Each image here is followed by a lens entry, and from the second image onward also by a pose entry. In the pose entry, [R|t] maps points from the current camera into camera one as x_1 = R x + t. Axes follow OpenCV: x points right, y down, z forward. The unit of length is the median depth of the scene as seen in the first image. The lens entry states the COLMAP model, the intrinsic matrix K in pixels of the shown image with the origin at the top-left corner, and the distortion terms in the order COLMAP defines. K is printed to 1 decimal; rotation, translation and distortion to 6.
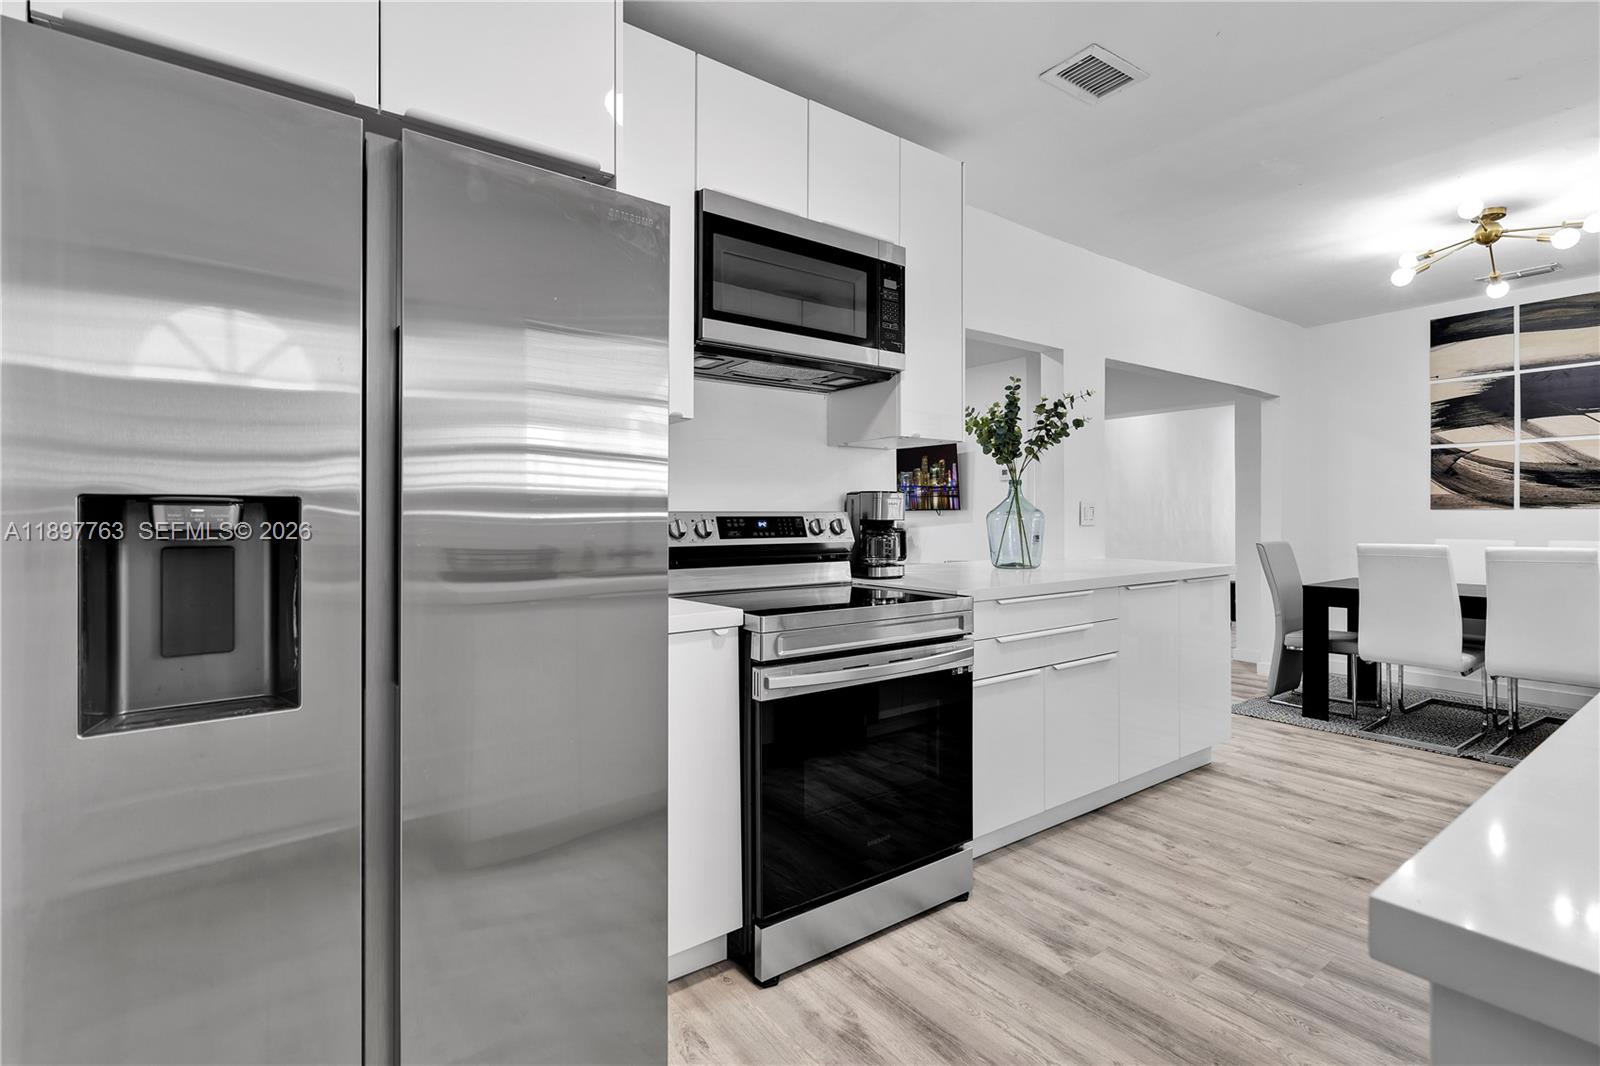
lens RADIAL K [[732.6, 0, 794.4], [0, 732.6, 516.0], [0, 0, 1]] dist [-0.000633, -0.001140]
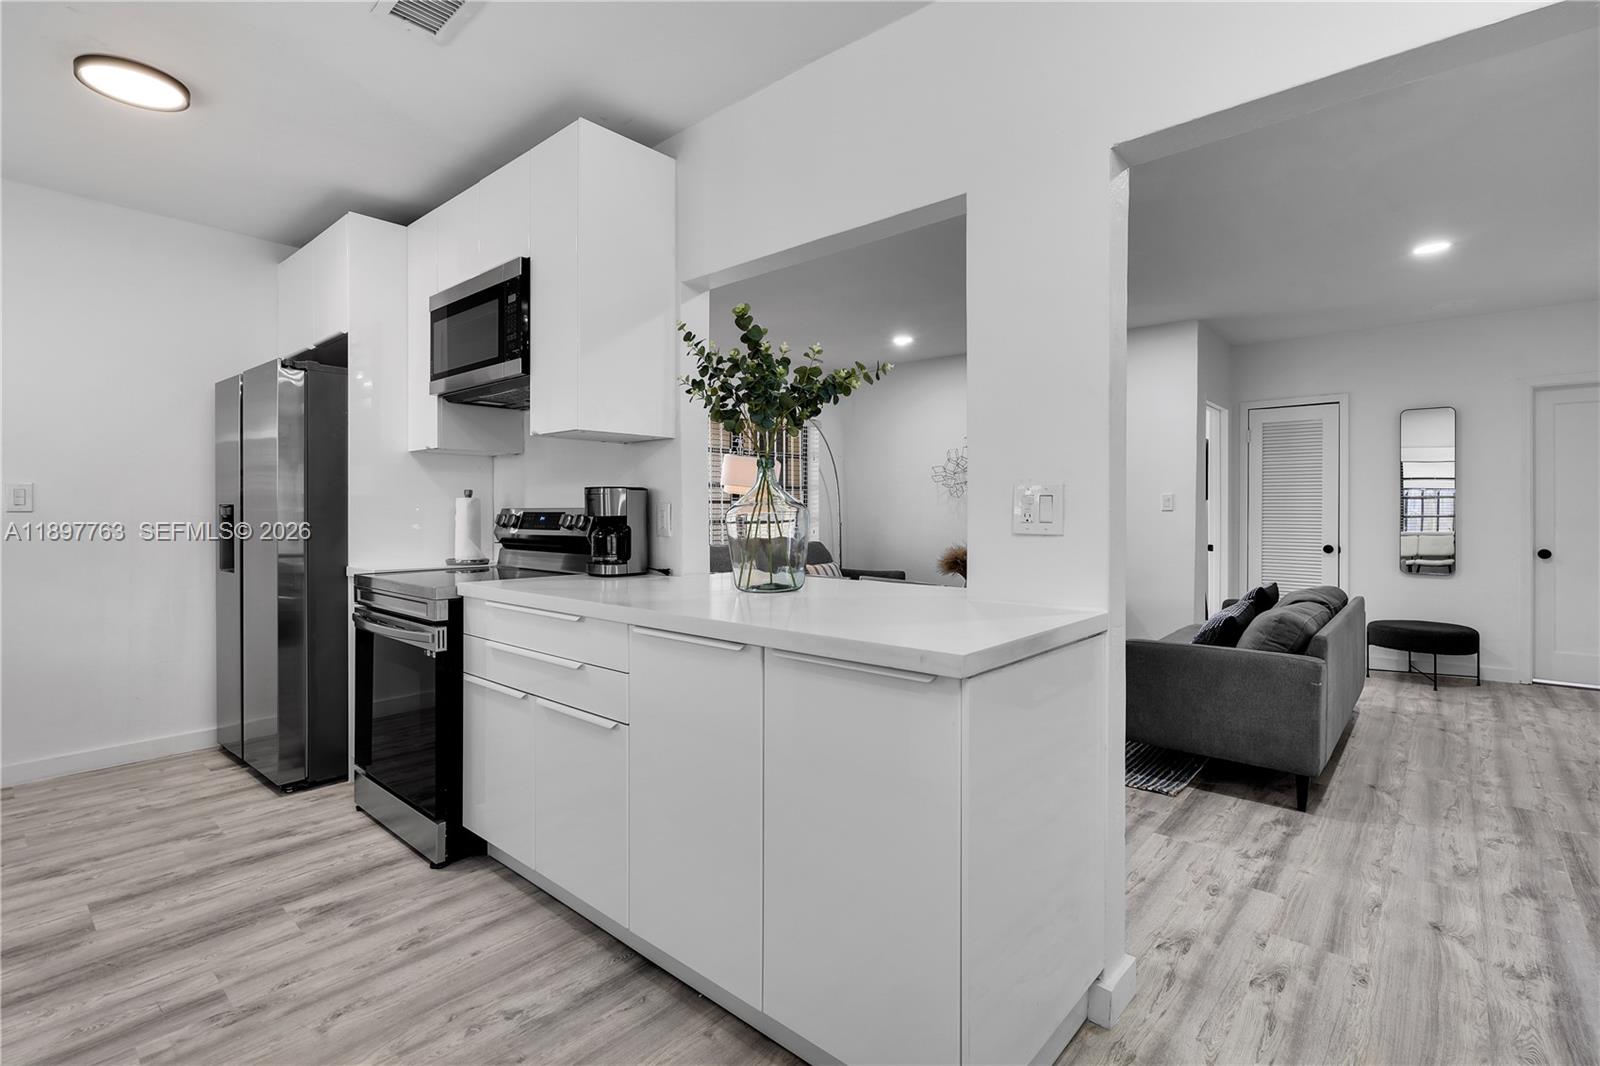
lens RADIAL K [[737.9, 0, 808.8], [0, 737.9, 514.3], [0, 0, 1]] dist [-0.001107, -0.000222]
pose [[0.231313, 0.004950, -0.972867, 1.251163], [-0.002461, 0.999987, 0.004503, -0.002549], [0.972876, 0.001353, 0.231322, 1.137748]]
